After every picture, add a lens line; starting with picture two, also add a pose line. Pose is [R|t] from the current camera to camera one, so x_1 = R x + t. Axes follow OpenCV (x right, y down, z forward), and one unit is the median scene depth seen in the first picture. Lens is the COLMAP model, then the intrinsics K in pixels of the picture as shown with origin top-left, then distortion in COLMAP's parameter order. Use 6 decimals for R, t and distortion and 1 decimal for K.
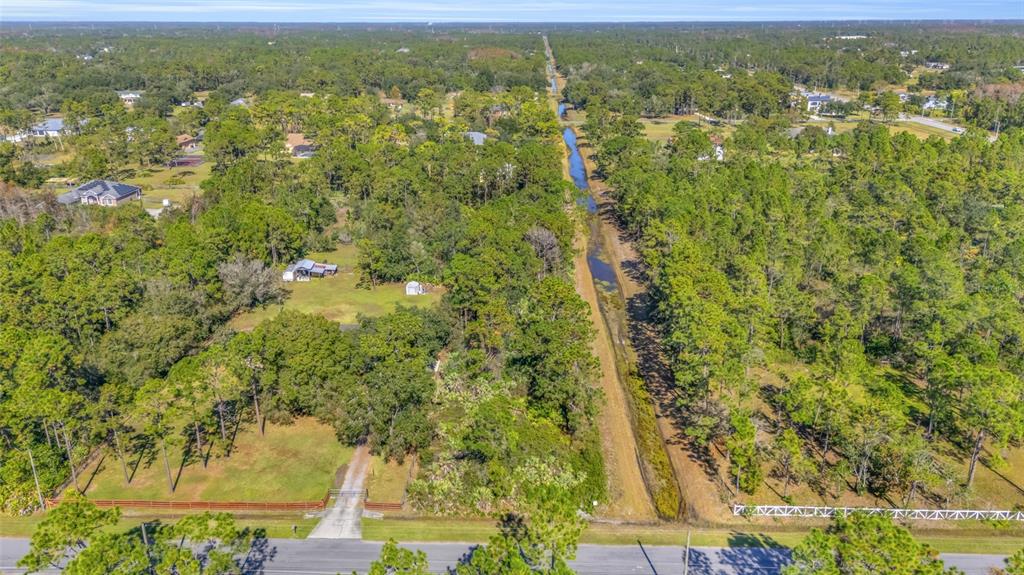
lens RADIAL K [[764.5, 0, 514.1], [0, 764.5, 291.9], [0, 0, 1]] dist [0.064882, -0.045359]
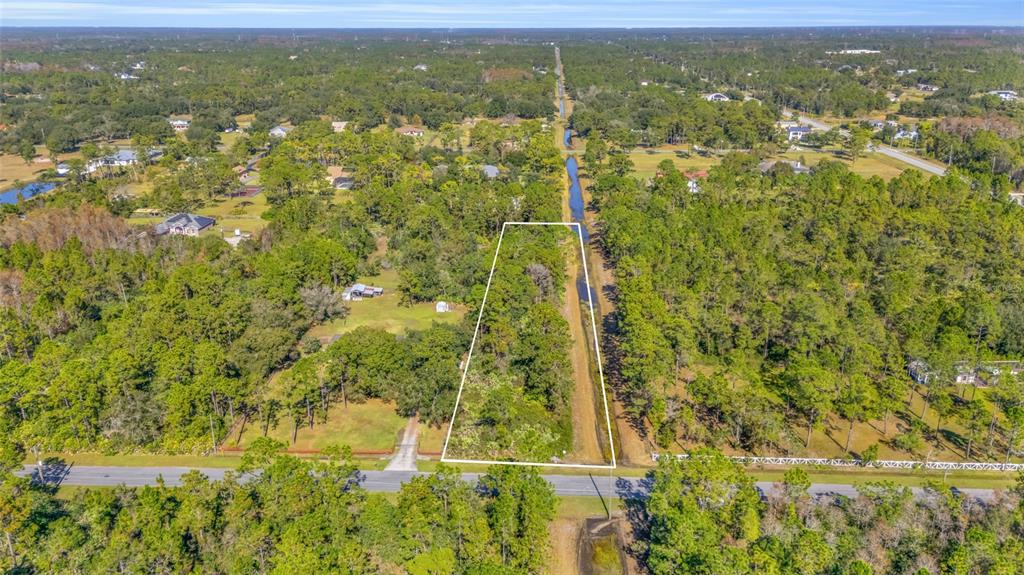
lens RADIAL K [[764.5, 0, 516.0], [0, 764.5, 282.3], [0, 0, 1]] dist [0.064882, -0.045359]
pose [[0.999890, 0.006584, -0.013260, 0.012838], [-0.006826, 0.999810, -0.018239, -0.022455], [0.013137, 0.018328, 0.999746, -0.297484]]
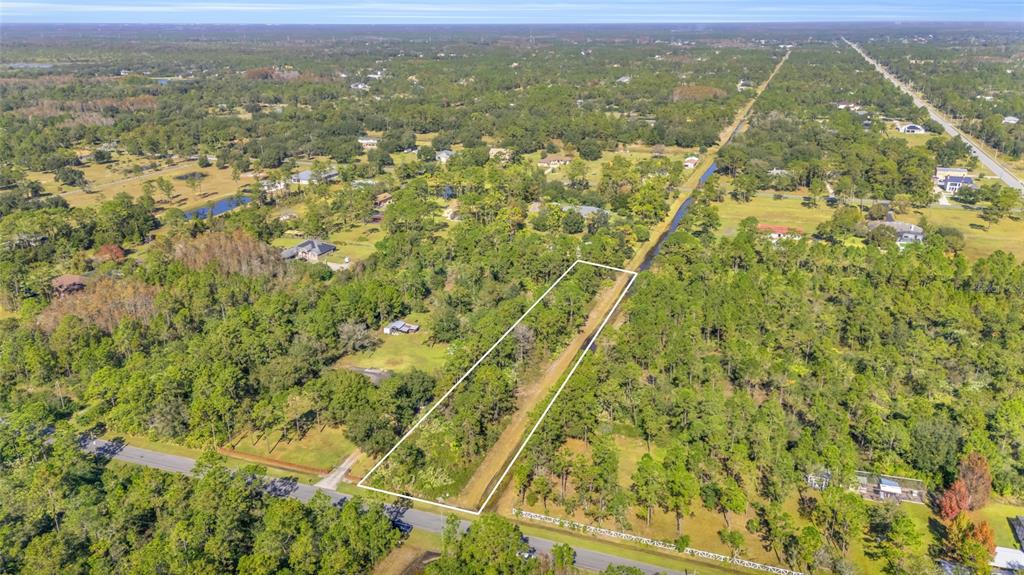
lens RADIAL K [[764.5, 0, 512.4], [0, 764.5, 291.6], [0, 0, 1]] dist [0.064882, -0.045359]
pose [[0.949070, 0.104951, -0.297070, 0.407739], [-0.105414, 0.994323, 0.014509, -0.148884], [0.296906, 0.017545, 0.954745, -0.431592]]
